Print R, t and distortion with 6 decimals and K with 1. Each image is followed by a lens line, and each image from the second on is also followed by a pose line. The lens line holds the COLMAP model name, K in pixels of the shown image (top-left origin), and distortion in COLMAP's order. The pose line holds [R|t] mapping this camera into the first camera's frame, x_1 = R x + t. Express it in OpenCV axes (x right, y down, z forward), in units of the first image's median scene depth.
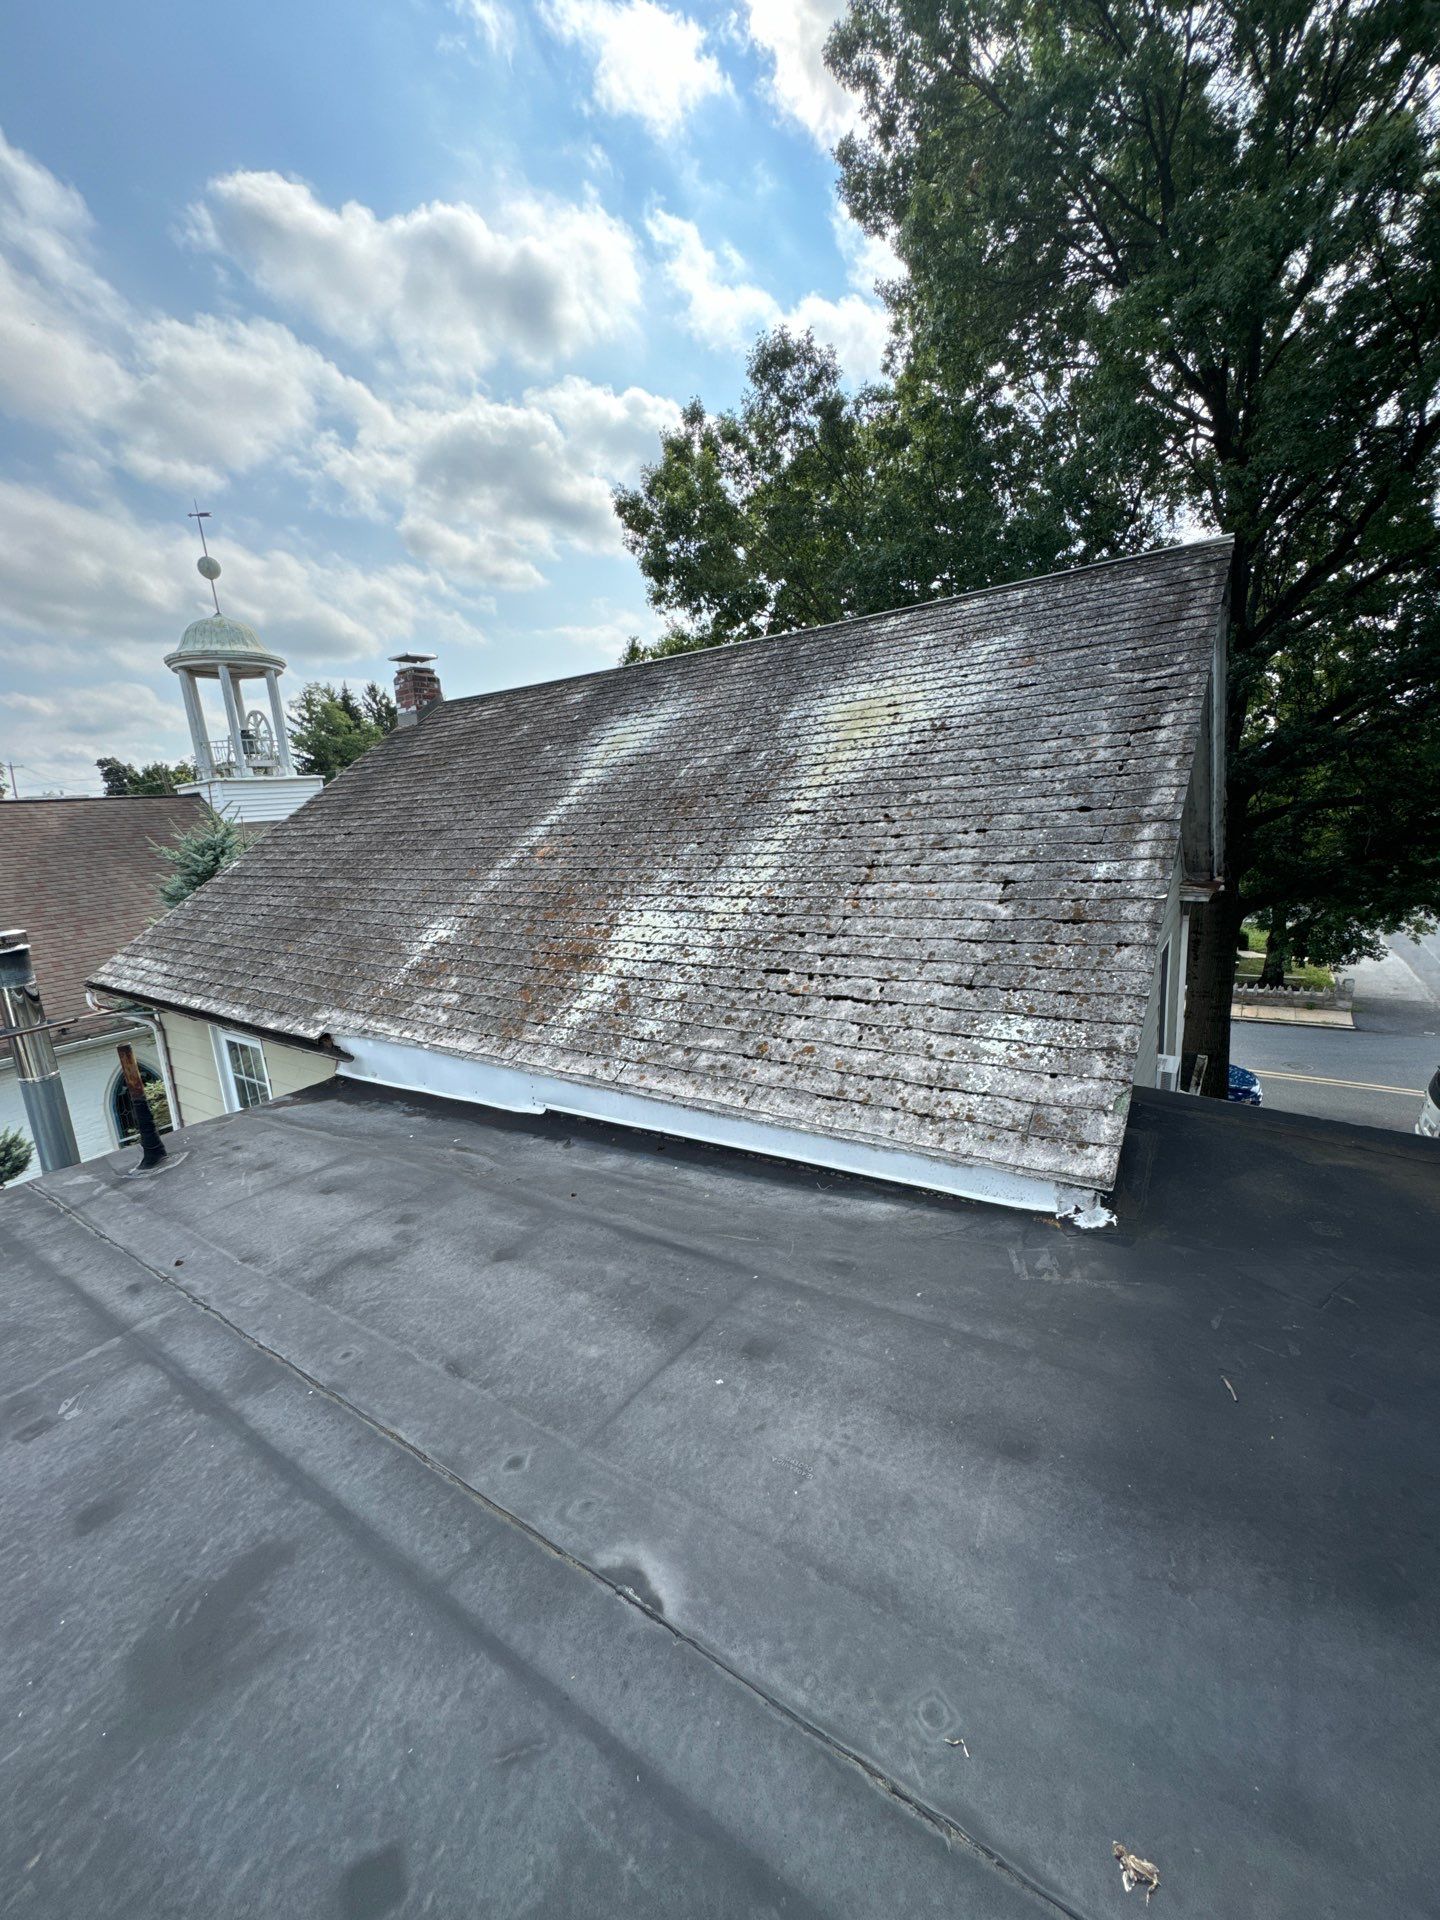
lens RADIAL K [[737.6, 0, 721.1], [0, 737.6, 931.2], [0, 0, 1]] dist [-0.049837, 0.000062]
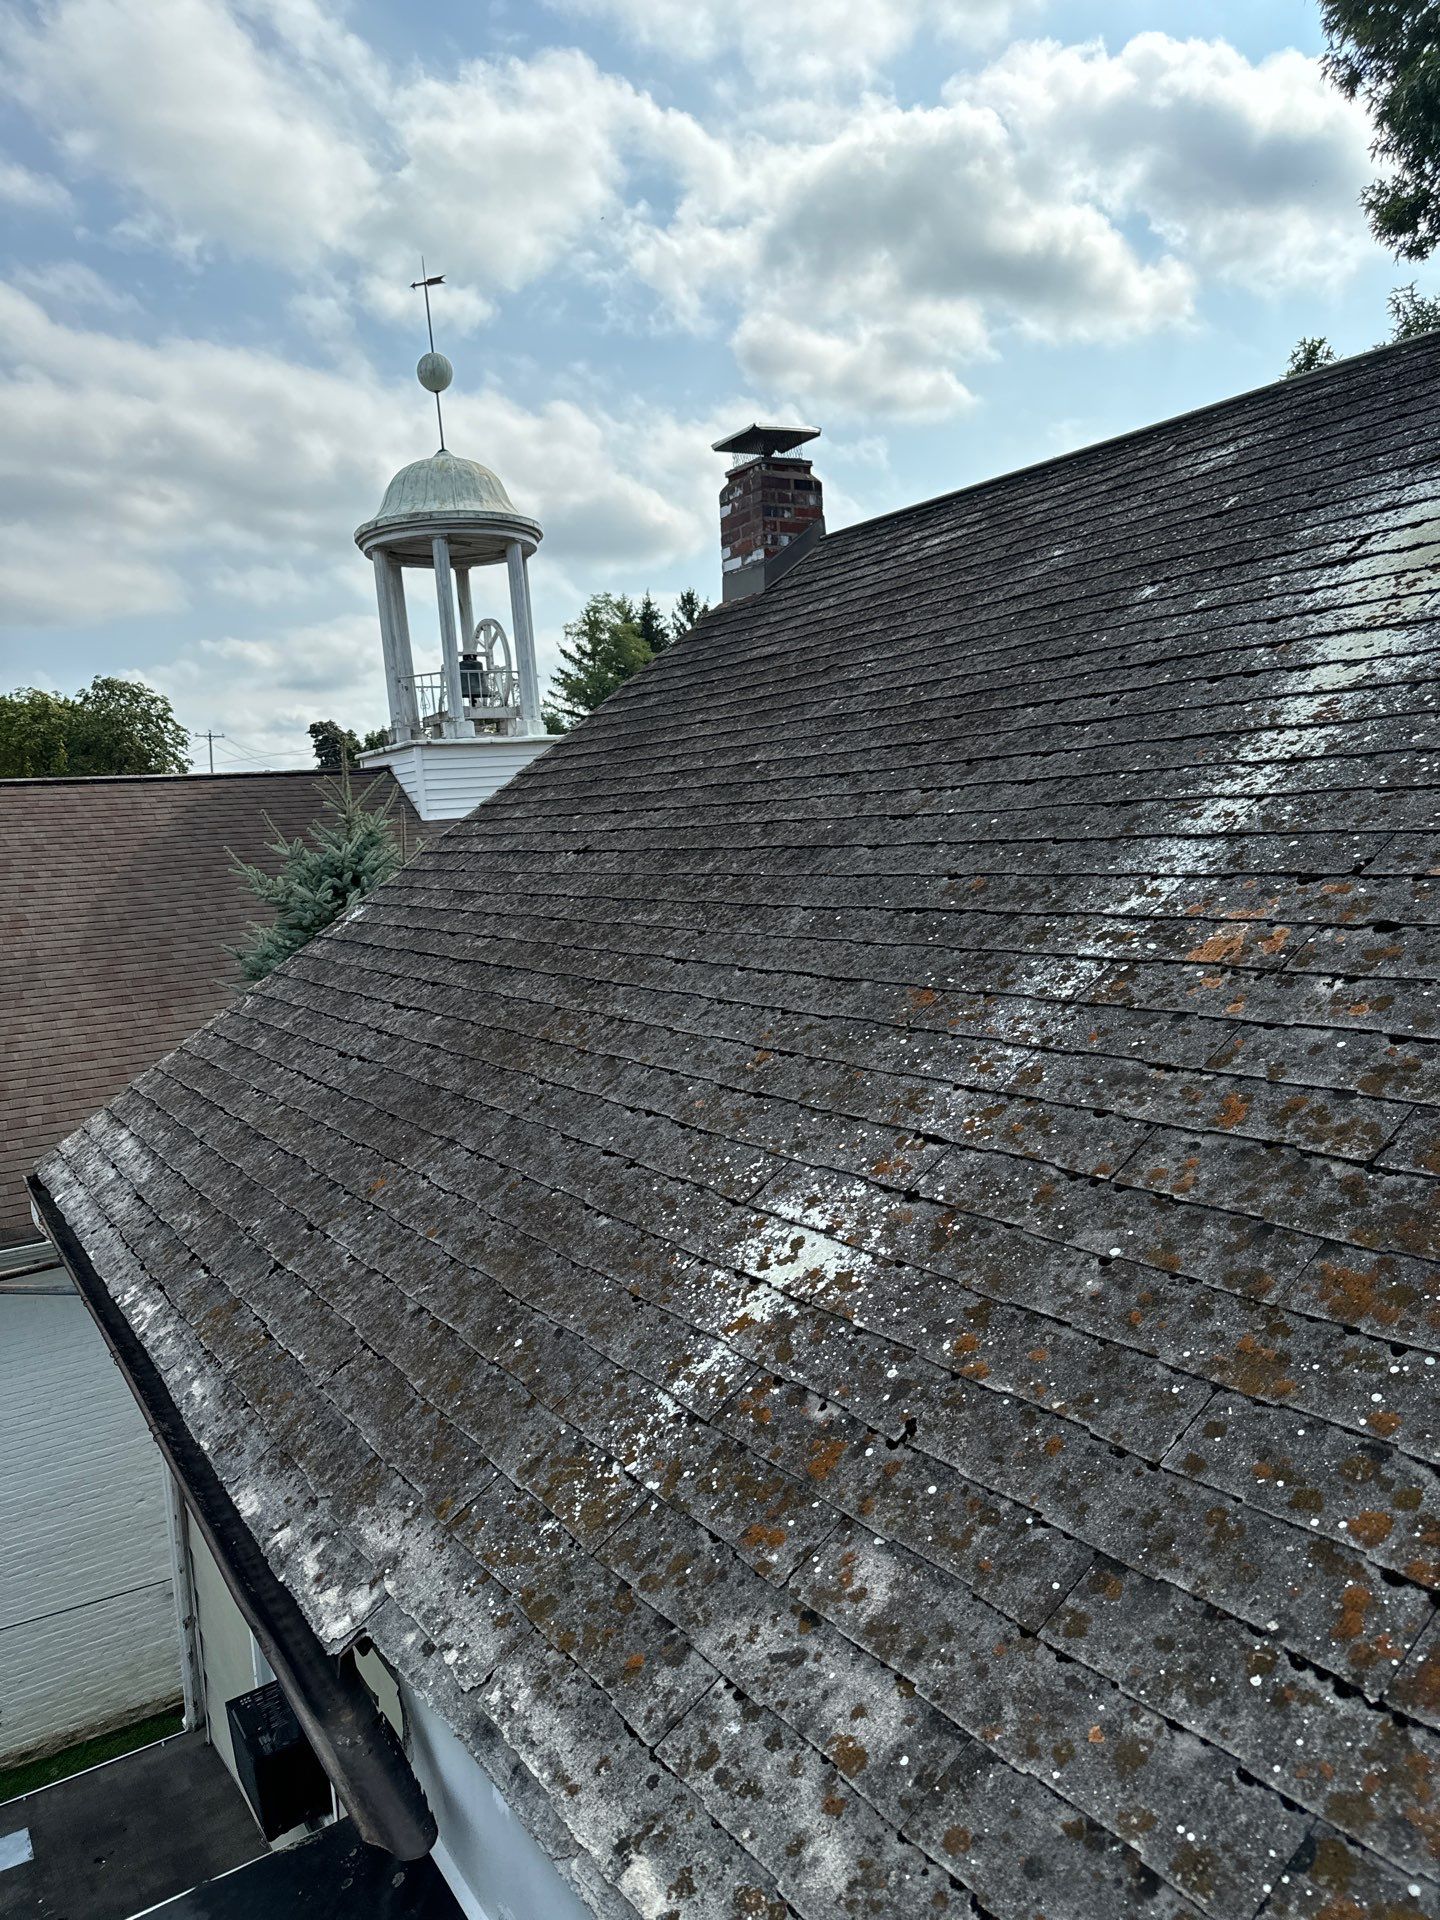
lens RADIAL K [[1274.1, 0, 720.0], [0, 1274.1, 960.0], [0, 0, 1]] dist [0.001350, -0.047435]
pose [[0.916418, 0.041190, -0.398096, -0.249492], [-0.055913, 0.998111, -0.025440, -0.091170], [0.396297, 0.045573, 0.916991, 0.594788]]
